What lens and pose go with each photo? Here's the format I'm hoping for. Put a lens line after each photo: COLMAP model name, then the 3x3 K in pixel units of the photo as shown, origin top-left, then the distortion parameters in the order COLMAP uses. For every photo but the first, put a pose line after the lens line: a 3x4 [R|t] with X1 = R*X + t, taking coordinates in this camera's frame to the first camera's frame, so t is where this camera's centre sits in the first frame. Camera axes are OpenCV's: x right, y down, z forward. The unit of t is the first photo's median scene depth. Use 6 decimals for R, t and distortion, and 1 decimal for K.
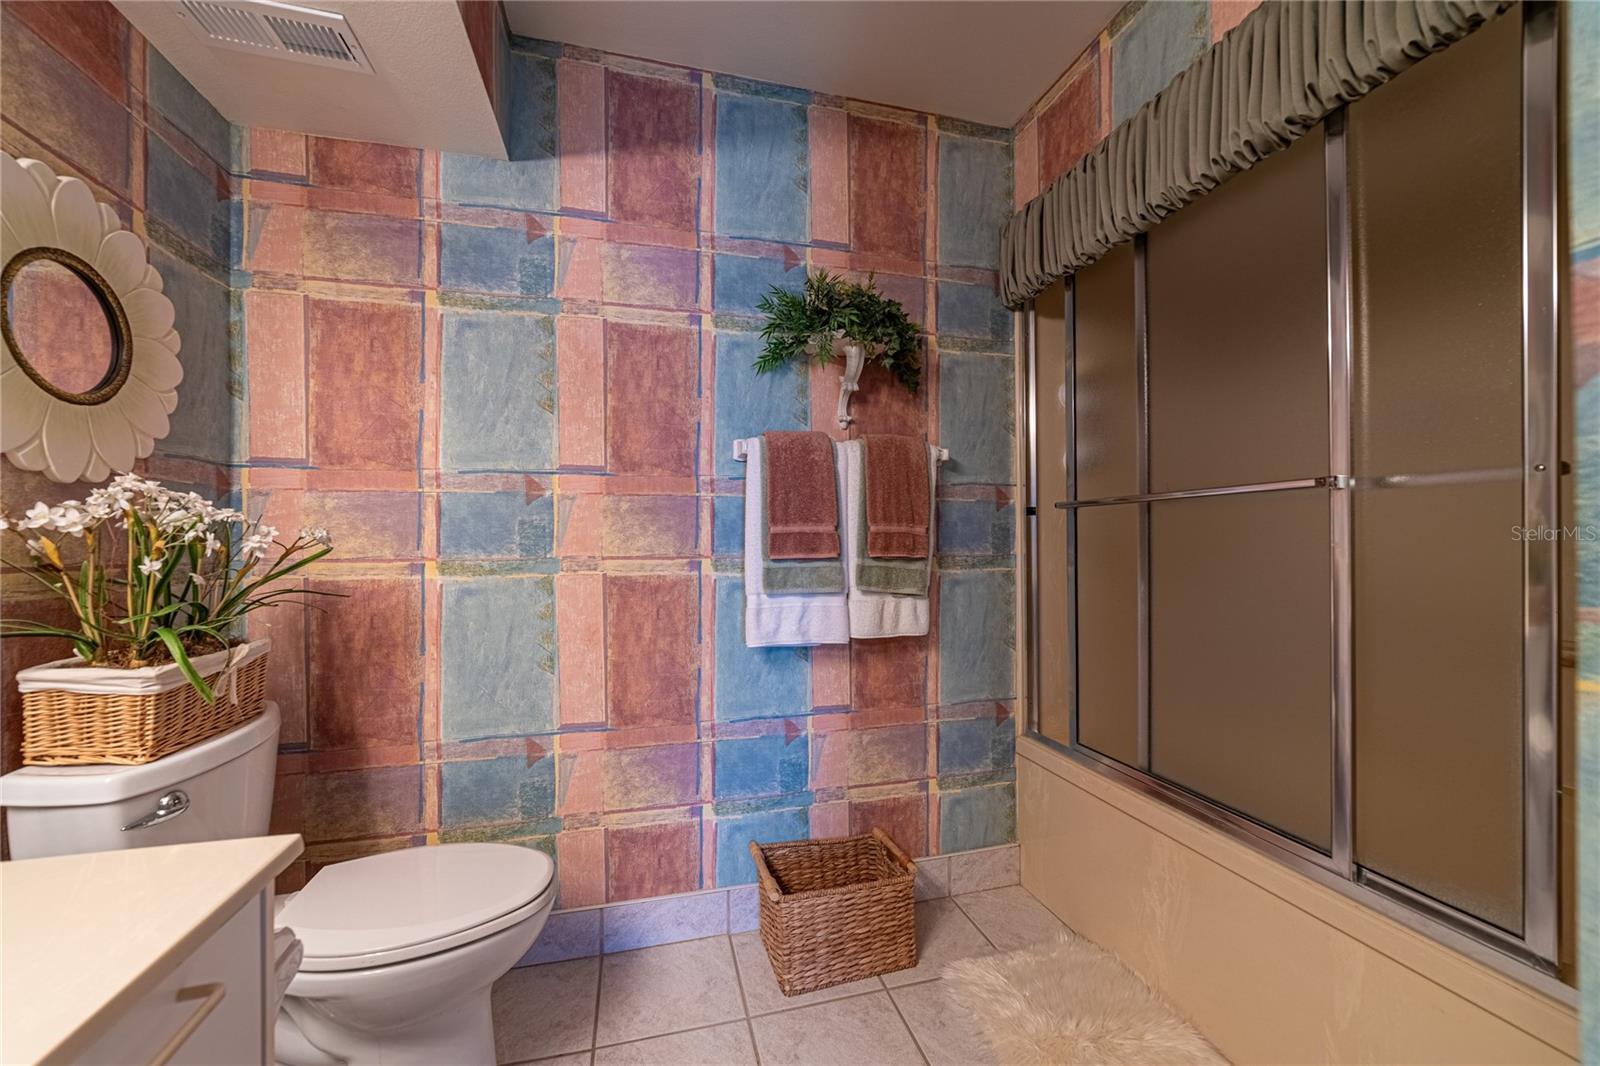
lens RADIAL K [[621.6, 0, 799.2], [0, 621.6, 538.1], [0, 0, 1]] dist [-0.018030, 0.008680]
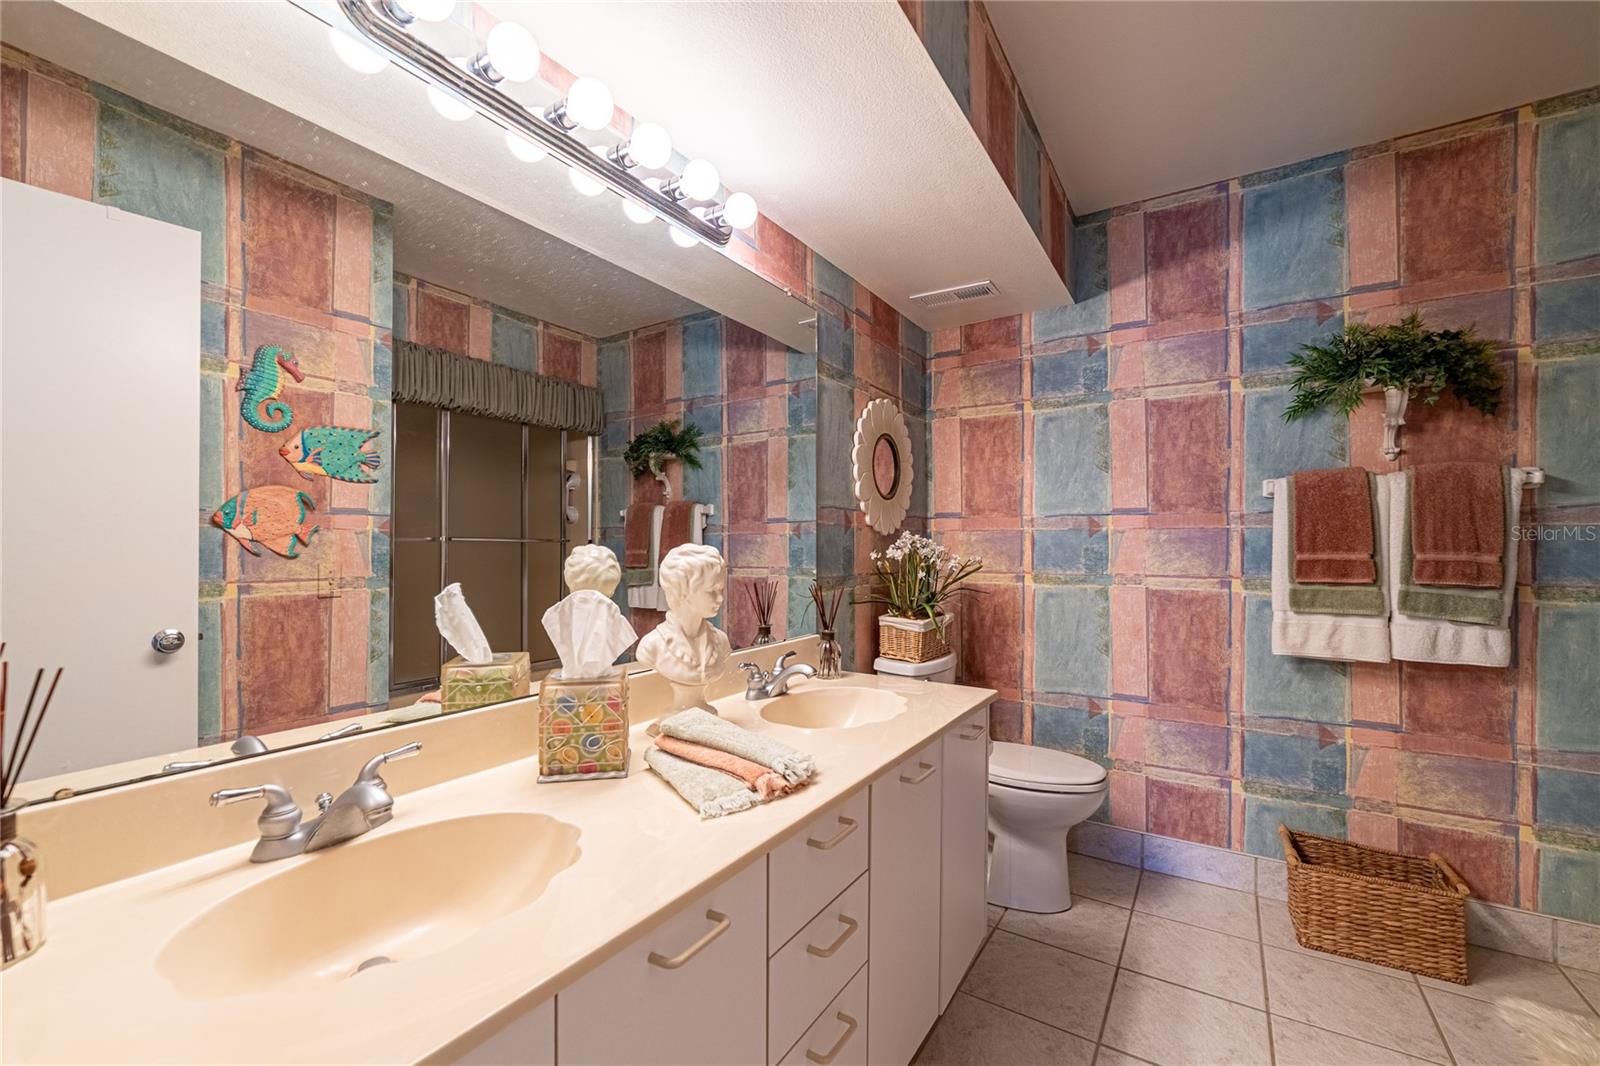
lens RADIAL K [[644.3, 0, 795.0], [0, 644.3, 540.4], [0, 0, 1]] dist [-0.030618, 0.009477]
pose [[0.667572, -0.003196, -0.744538, 0.209300], [-0.001724, 0.999981, -0.005839, -0.035250], [0.744543, 0.005181, 0.667555, -0.497204]]
